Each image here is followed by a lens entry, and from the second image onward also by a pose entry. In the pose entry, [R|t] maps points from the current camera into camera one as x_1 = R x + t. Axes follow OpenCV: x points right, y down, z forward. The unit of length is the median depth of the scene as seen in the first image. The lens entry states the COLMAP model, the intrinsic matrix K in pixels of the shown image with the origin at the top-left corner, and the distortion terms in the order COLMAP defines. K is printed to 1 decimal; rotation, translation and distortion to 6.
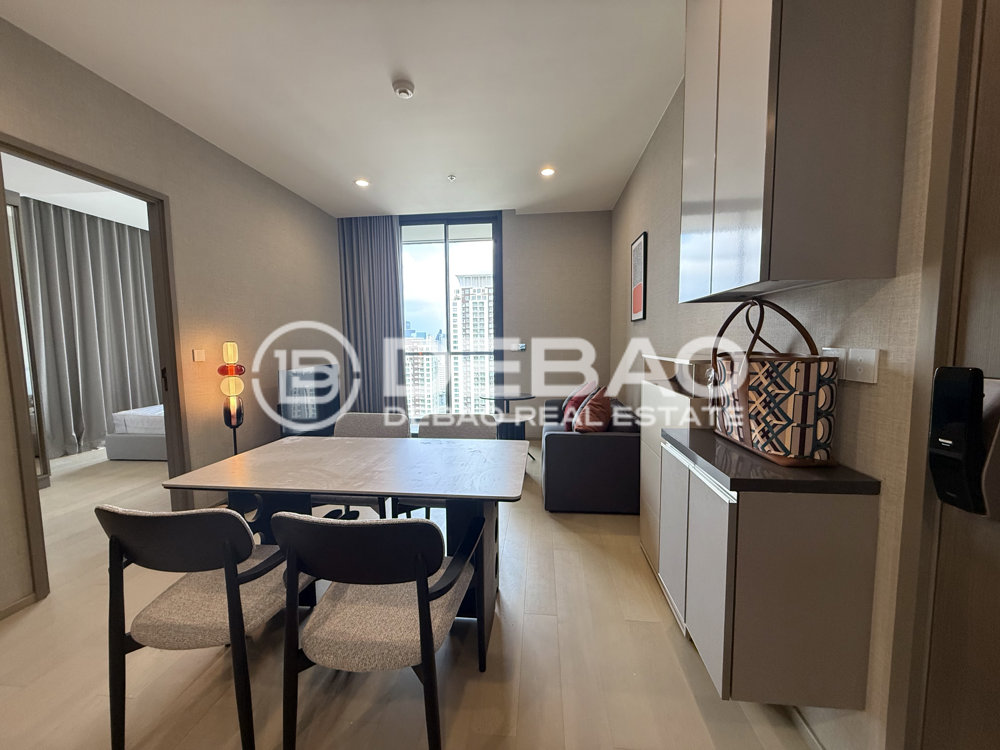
lens RADIAL K [[399.5, 0, 498.4], [0, 399.5, 375.5], [0, 0, 1]] dist [-0.000530, 0.000249]
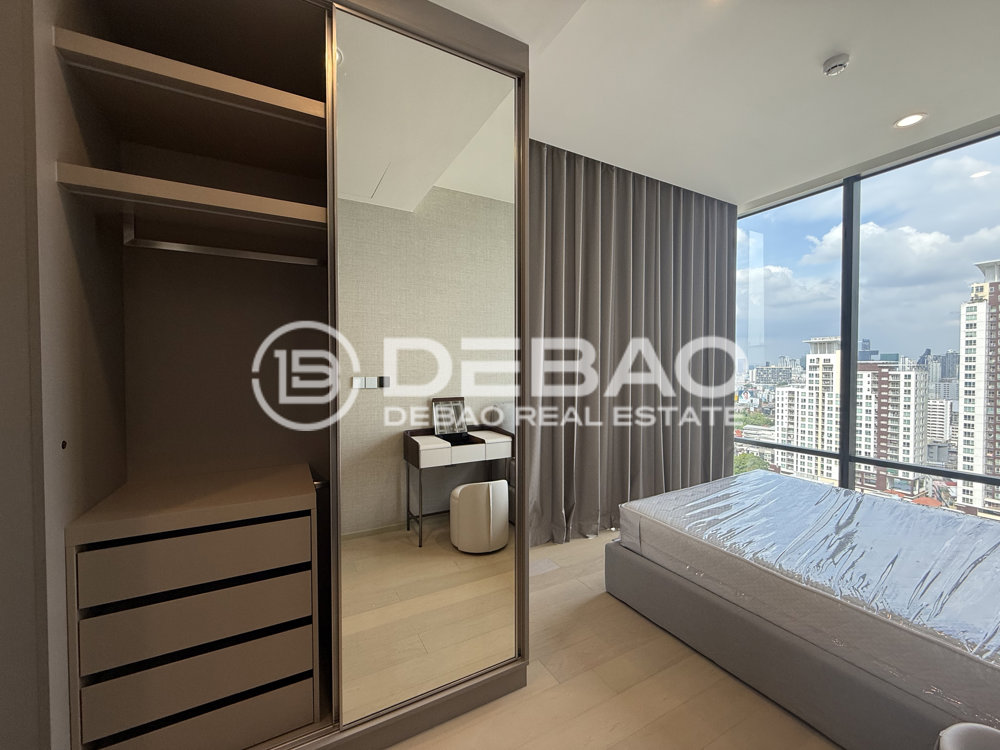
lens RADIAL K [[399.5, 0, 498.4], [0, 399.5, 375.5], [0, 0, 1]] dist [-0.000530, 0.000249]
pose [[0.573864, 0.030139, -0.818395, -0.581022], [-0.077553, 0.996832, -0.017670, -0.039568], [0.815270, 0.073609, 0.574384, 0.513347]]
